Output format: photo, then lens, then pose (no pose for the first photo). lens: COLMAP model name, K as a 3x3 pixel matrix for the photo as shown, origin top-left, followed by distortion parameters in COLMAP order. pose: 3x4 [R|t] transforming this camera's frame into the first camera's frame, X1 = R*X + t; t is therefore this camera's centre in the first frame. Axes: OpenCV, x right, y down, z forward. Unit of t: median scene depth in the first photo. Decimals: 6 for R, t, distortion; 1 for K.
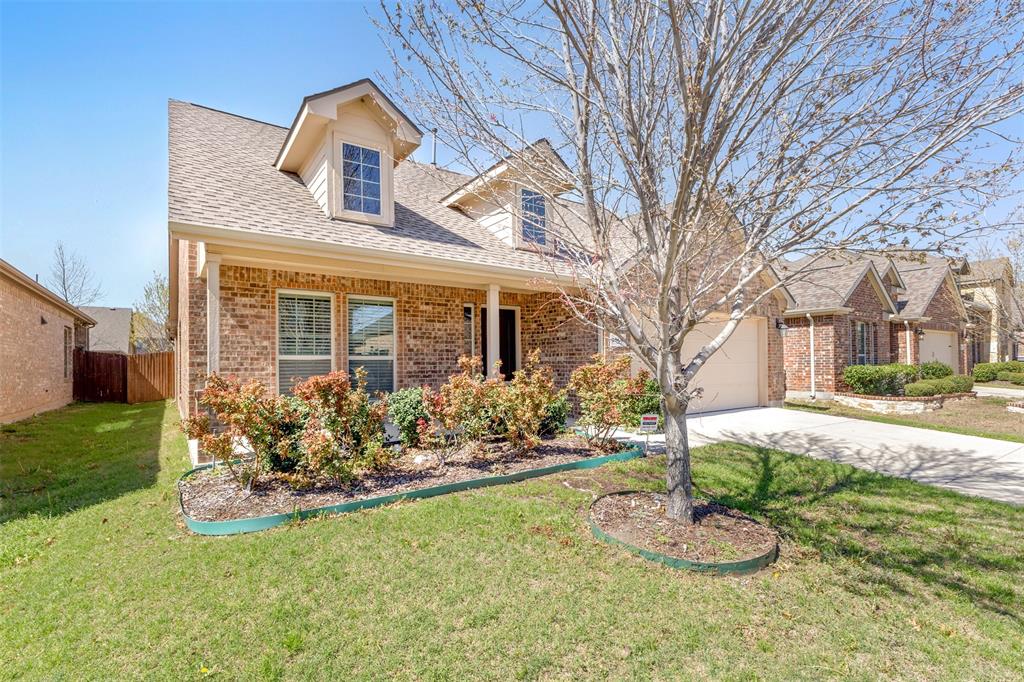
lens RADIAL K [[474.2, 0, 519.6], [0, 474.2, 366.4], [0, 0, 1]] dist [0.001076, 0.000274]
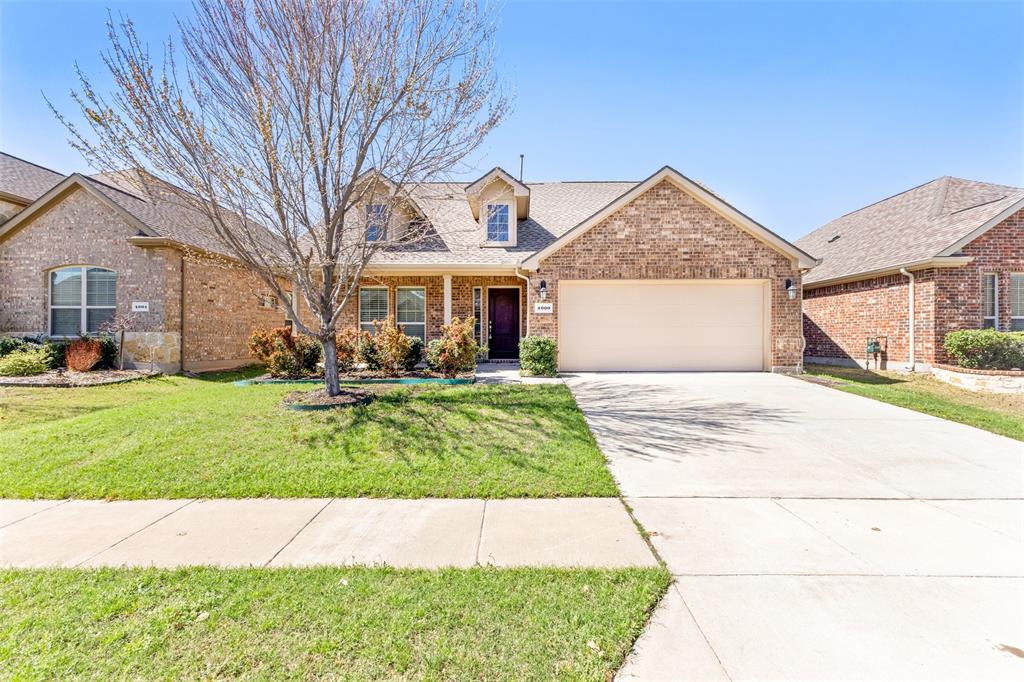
lens RADIAL K [[445.0, 0, 520.4], [0, 445.0, 334.6], [0, 0, 1]] dist [0.008811, -0.000448]
pose [[0.817107, 0.004141, -0.576471, 0.869565], [-0.009439, 0.999936, -0.006197, 0.026876], [0.576409, 0.010505, 0.817094, -0.049124]]
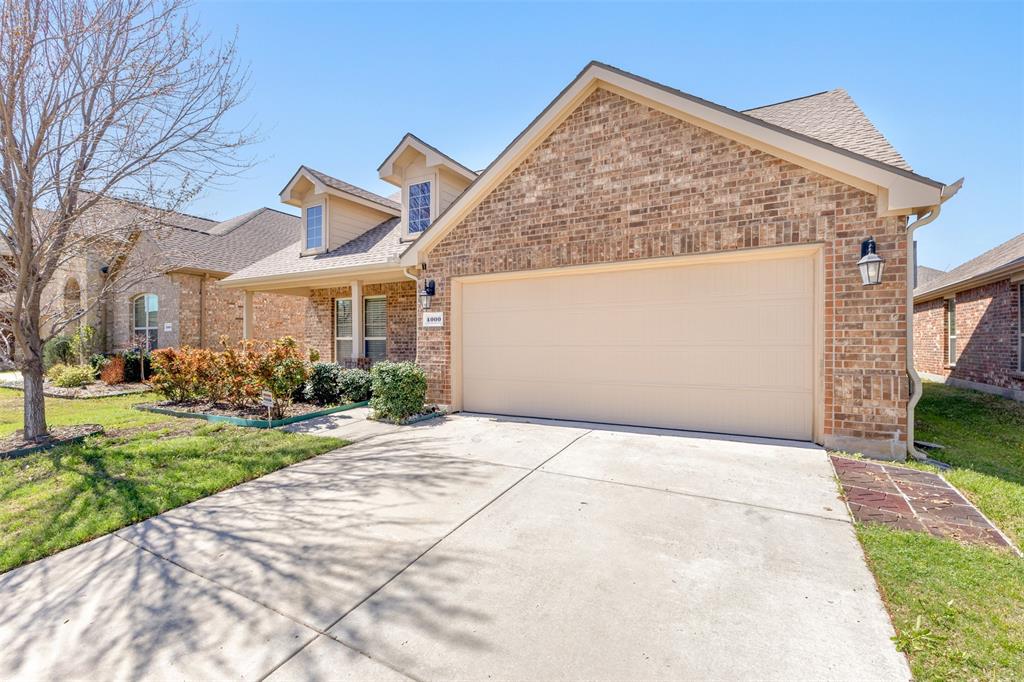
lens RADIAL K [[445.0, 0, 528.5], [0, 445.0, 338.1], [0, 0, 1]] dist [0.008811, -0.000448]
pose [[0.449229, 0.002214, -0.893414, 1.063600], [-0.003042, 0.999995, 0.000948, -0.020894], [0.893411, 0.002292, 0.449234, 0.780508]]
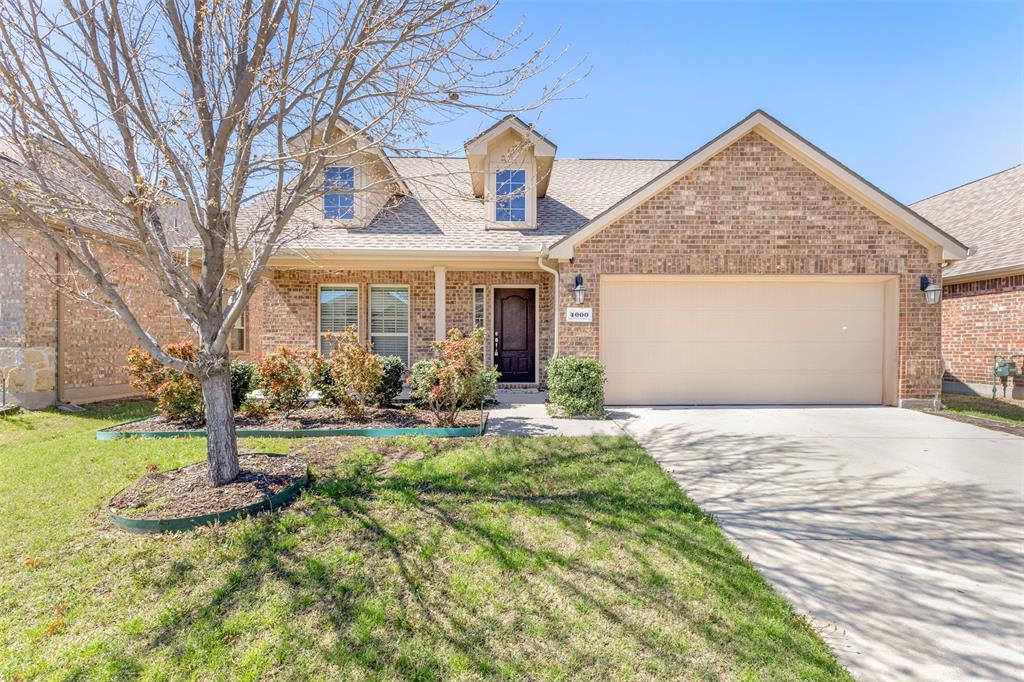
lens RADIAL K [[445.0, 0, 519.3], [0, 445.0, 349.9], [0, 0, 1]] dist [0.008811, -0.000448]
pose [[0.831795, 0.016912, -0.554825, 0.590902], [-0.012762, 0.999854, 0.011344, 0.004178], [0.554936, -0.002356, 0.831890, 0.217921]]
